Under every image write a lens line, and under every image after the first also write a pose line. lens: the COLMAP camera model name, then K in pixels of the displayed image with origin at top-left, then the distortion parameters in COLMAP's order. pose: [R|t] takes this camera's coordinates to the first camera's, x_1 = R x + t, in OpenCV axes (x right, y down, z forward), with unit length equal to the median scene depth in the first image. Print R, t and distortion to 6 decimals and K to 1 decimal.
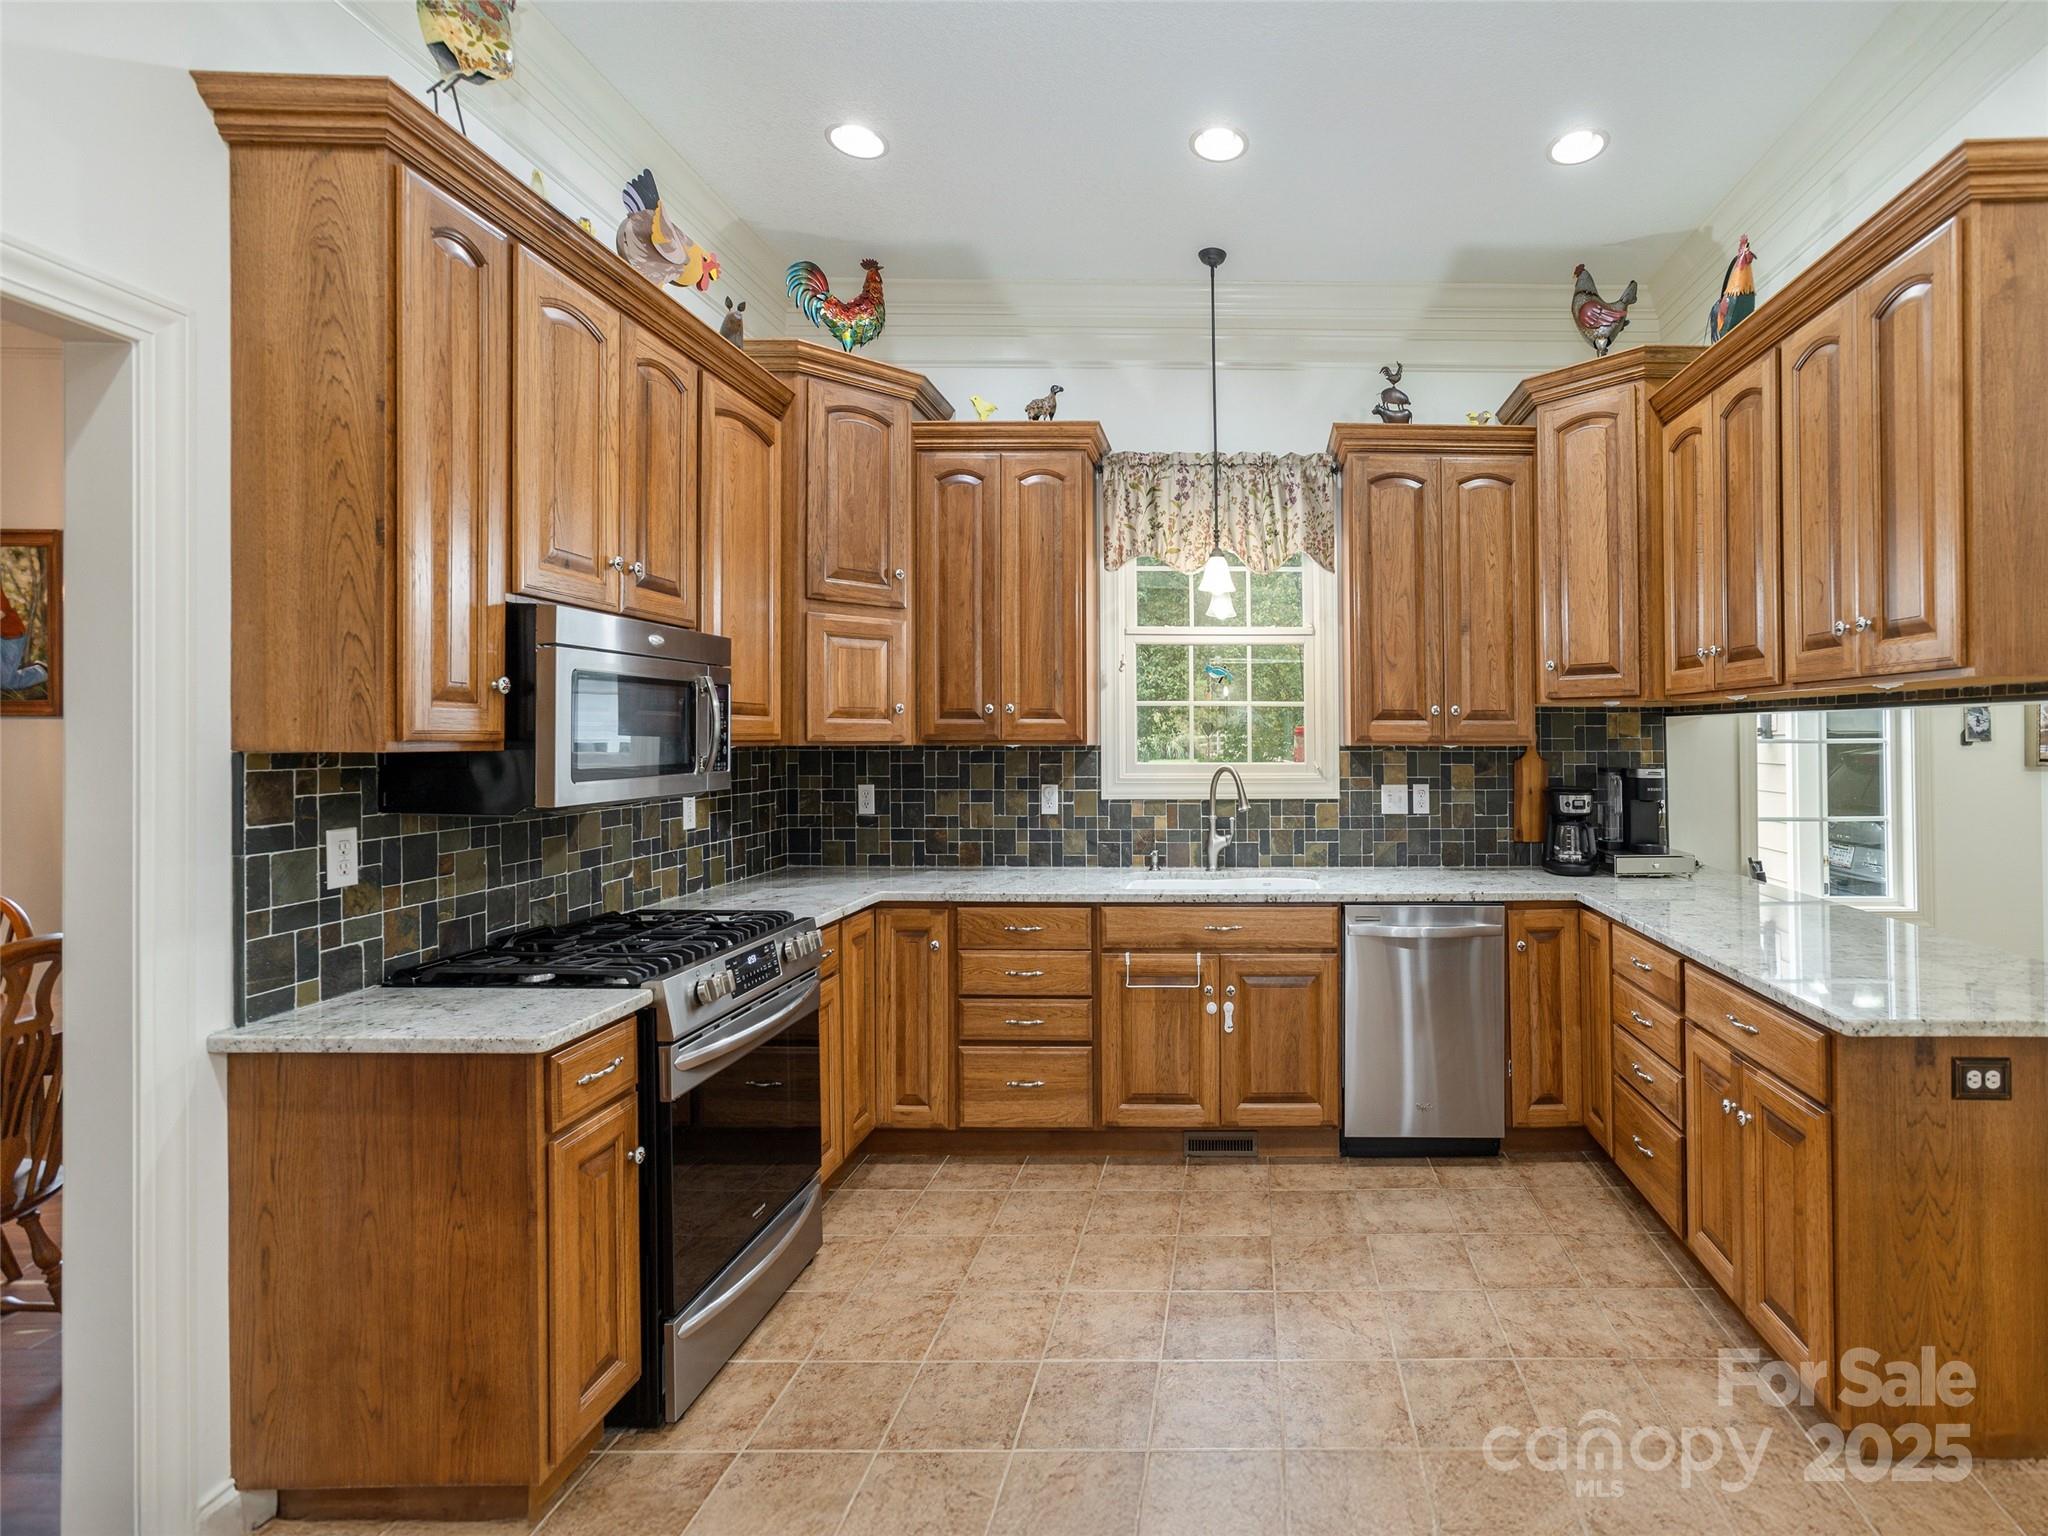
lens RADIAL K [[900.8, 0, 1298.1], [0, 900.8, 725.4], [0, 0, 1]] dist [-0.042311, 0.008588]
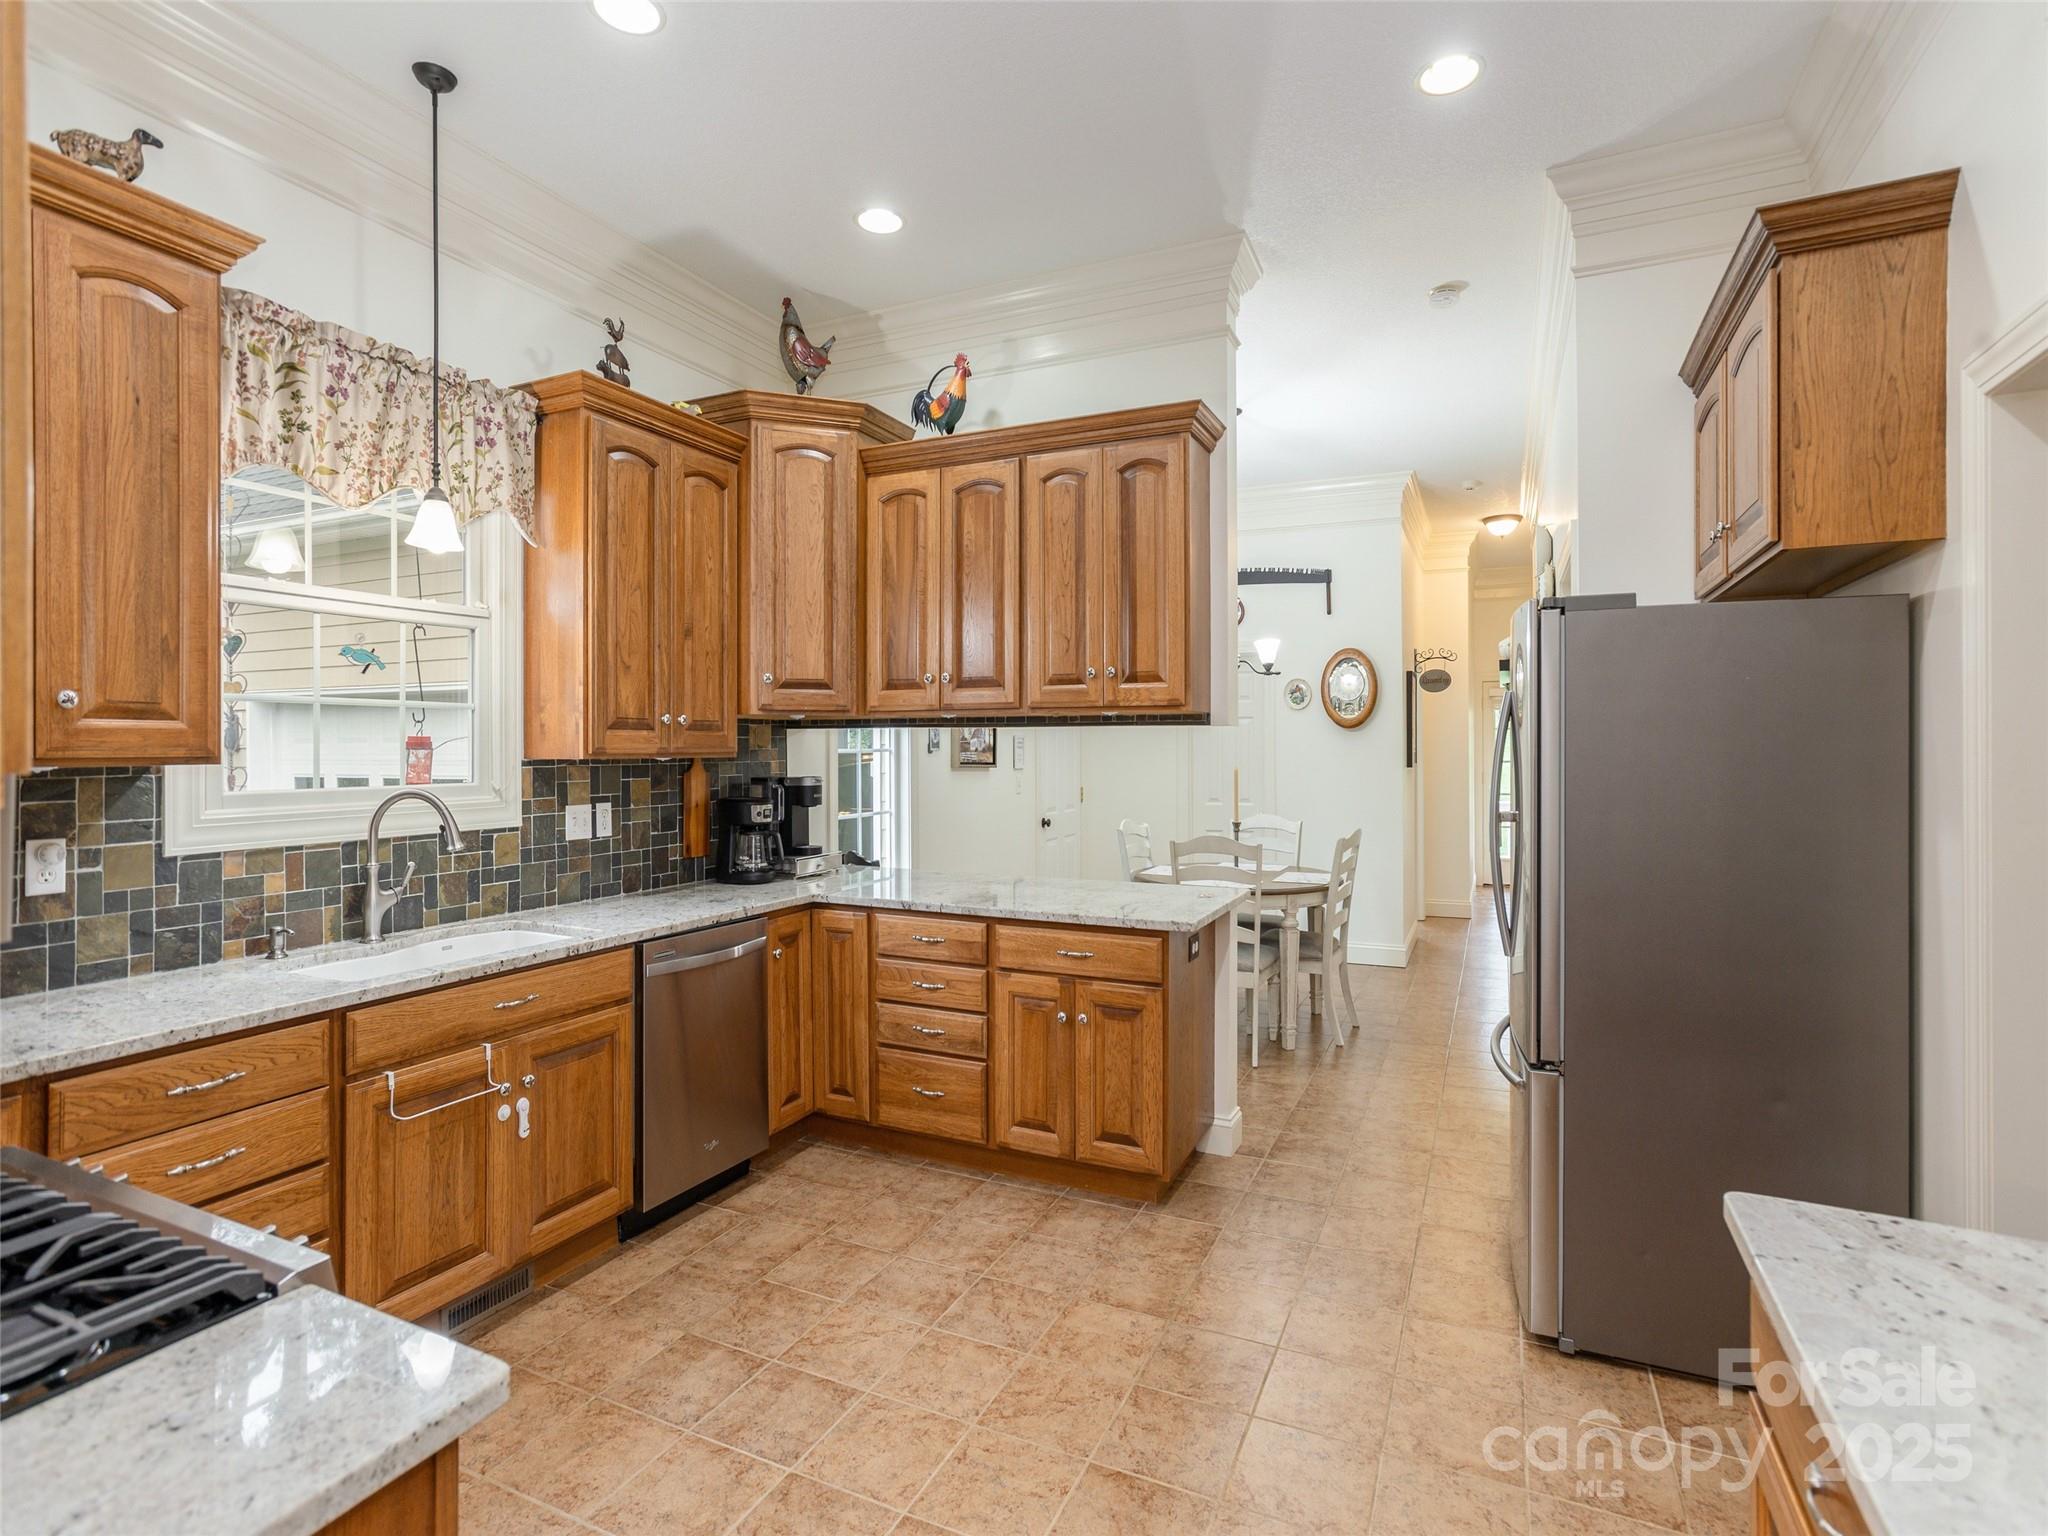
lens RADIAL K [[966.8, 0, 1031.0], [0, 966.8, 730.2], [0, 0, 1]] dist [-0.042504, 0.025393]
pose [[0.465280, 0.012437, 0.885076, -0.556105], [-0.008901, 0.999916, -0.009372, 0.000001], [-0.885119, -0.003518, 0.465352, 0.225656]]
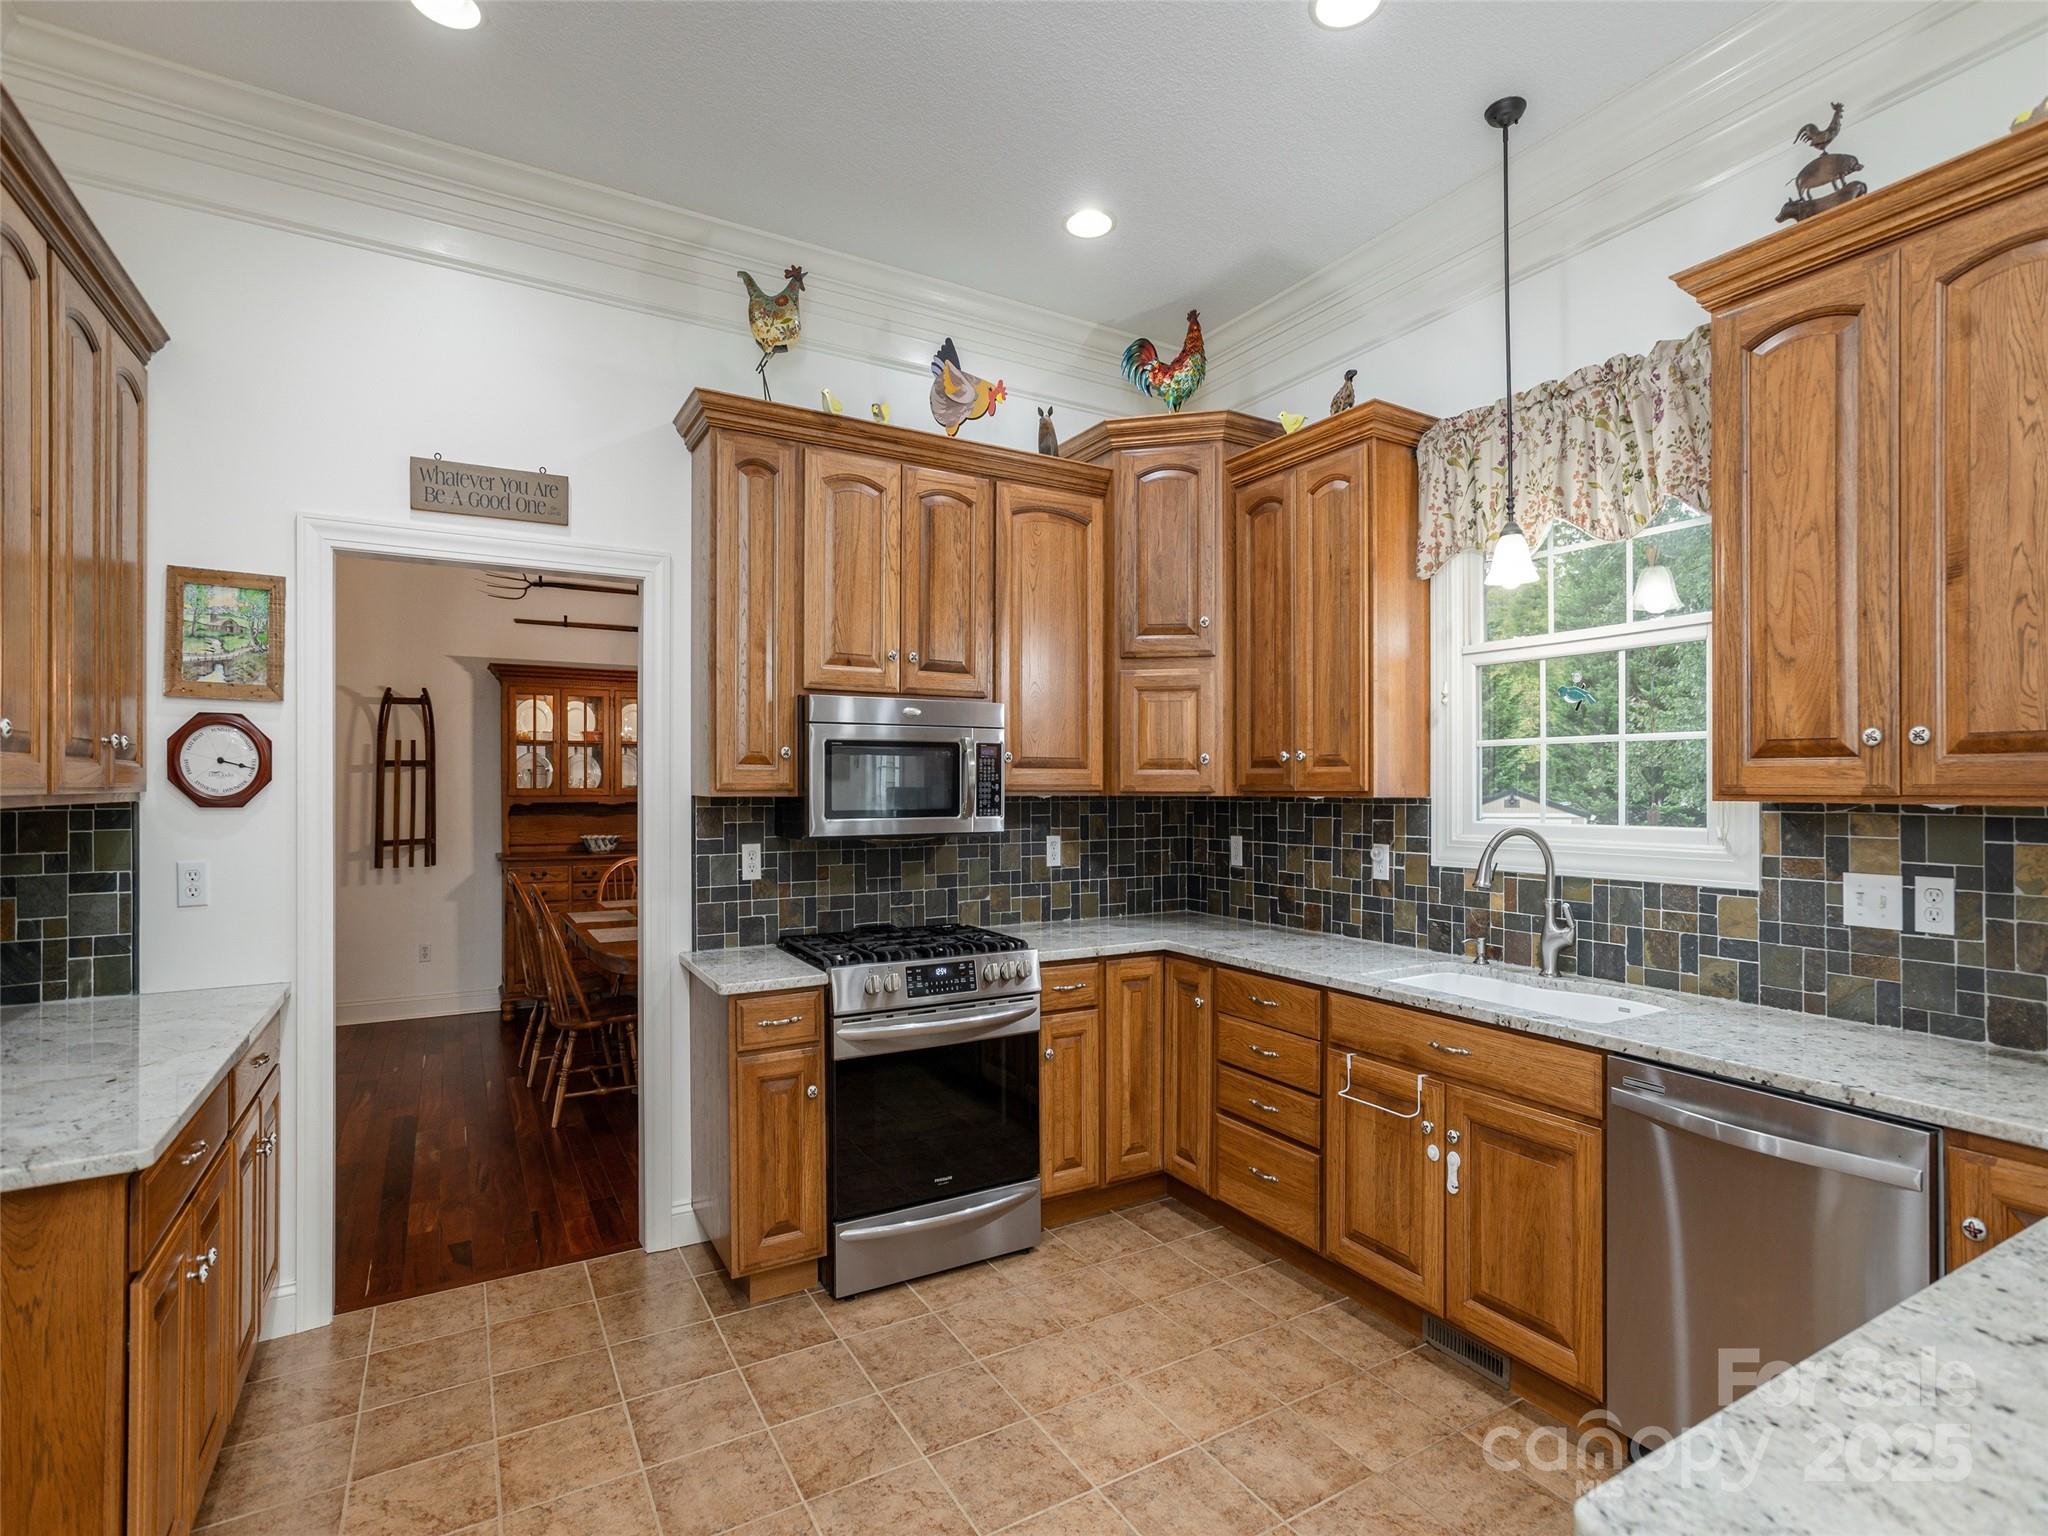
lens RADIAL K [[1034.3, 0, 1074.3], [0, 1034.3, 787.5], [0, 0, 1]] dist [-0.046537, 0.034628]
pose [[0.493202, -0.000246, -0.869915, 0.457073], [0.010035, 0.999935, 0.005407, 0.005265], [0.869857, -0.011396, 0.493172, 0.303360]]
